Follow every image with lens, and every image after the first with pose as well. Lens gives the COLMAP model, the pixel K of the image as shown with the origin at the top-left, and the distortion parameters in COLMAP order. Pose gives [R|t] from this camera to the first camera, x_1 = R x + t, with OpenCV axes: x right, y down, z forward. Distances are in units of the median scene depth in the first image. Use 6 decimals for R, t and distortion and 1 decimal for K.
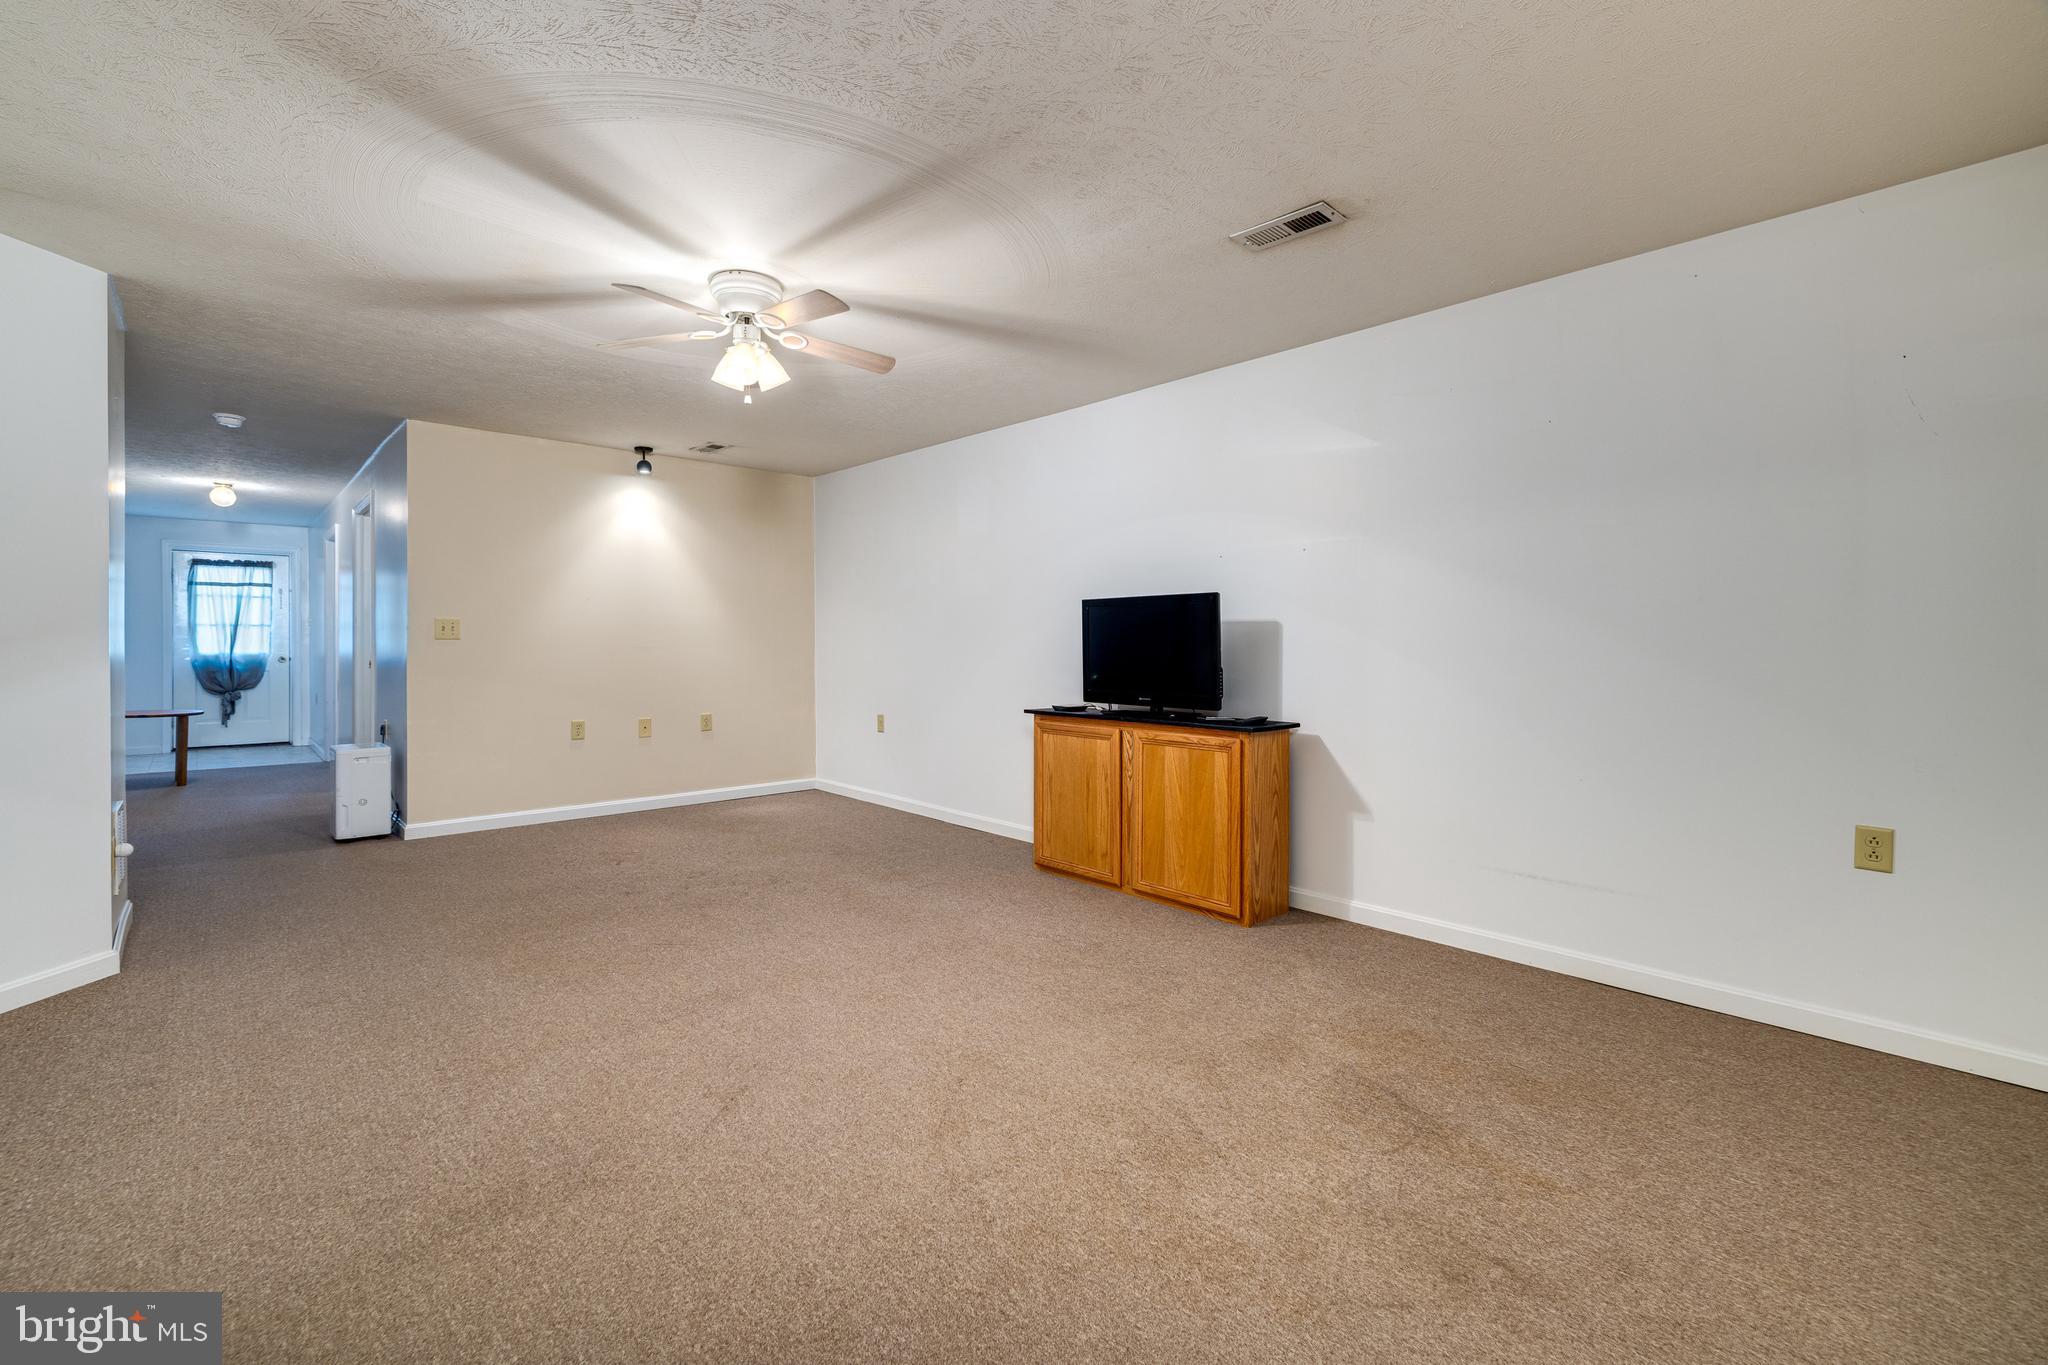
lens RADIAL K [[875.0, 0, 1018.1], [0, 875.0, 637.1], [0, 0, 1]] dist [0.008633, 0.000388]
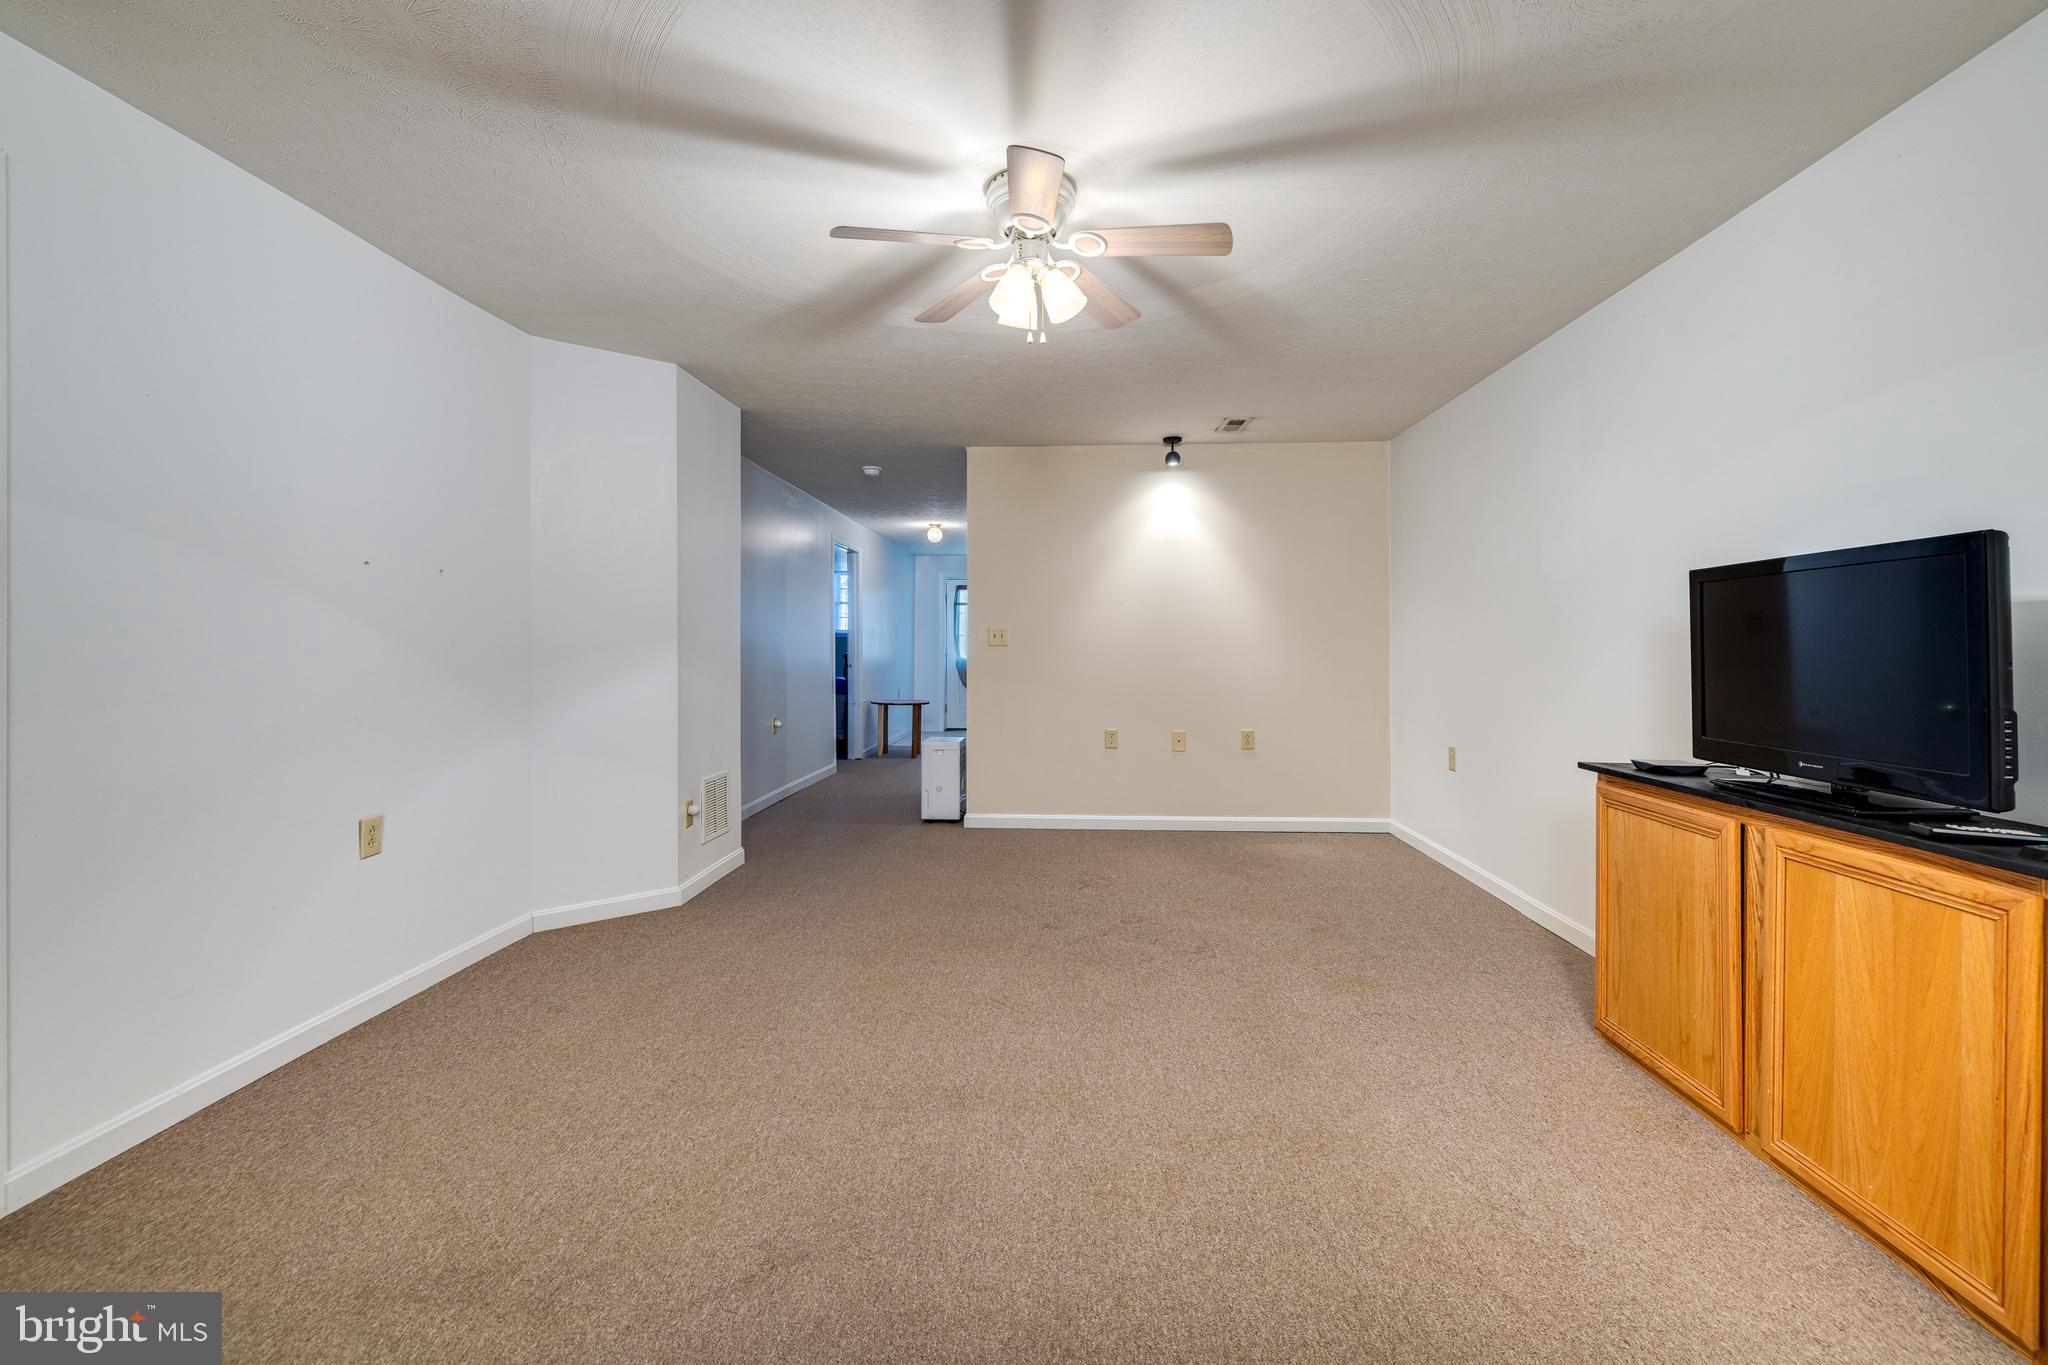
lens RADIAL K [[886.0, 0, 1024.3], [0, 886.0, 650.2], [0, 0, 1]] dist [0.000786, 0.000980]
pose [[0.695526, 0.000845, -0.718500, 0.194401], [0.005281, 0.999966, 0.006289, 0.000918], [0.718481, -0.008168, 0.695498, 0.343706]]
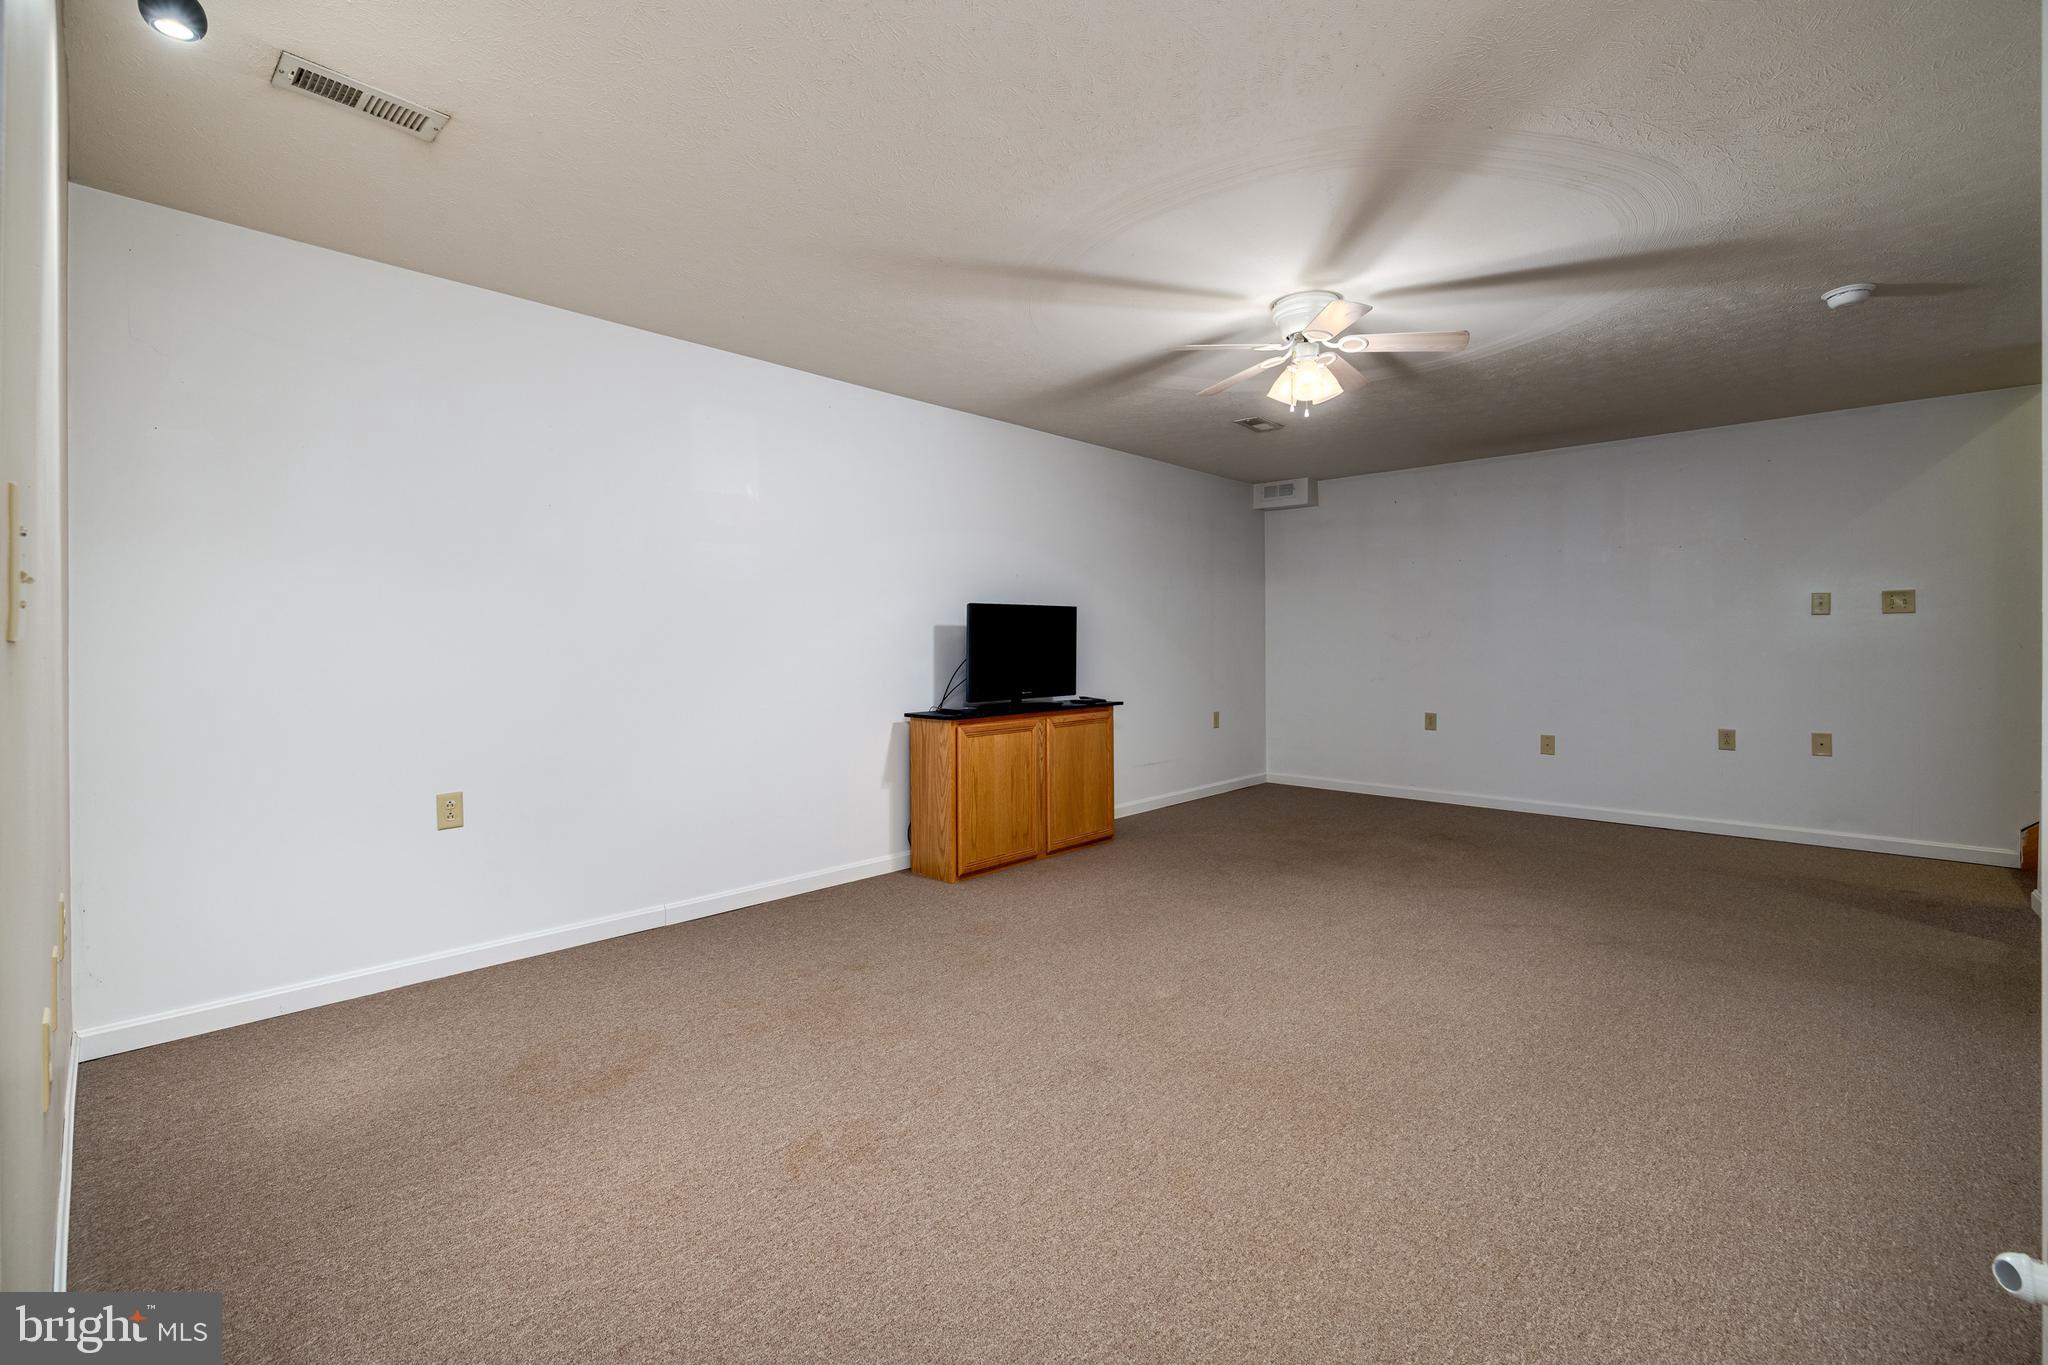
lens RADIAL K [[875.0, 0, 1018.1], [0, 875.0, 637.1], [0, 0, 1]] dist [0.008633, 0.000388]
pose [[-0.061565, -0.000101, 0.998103, -1.025207], [-0.005481, 0.999985, -0.000237, -0.002691], [-0.998088, -0.005485, -0.061564, 1.082020]]
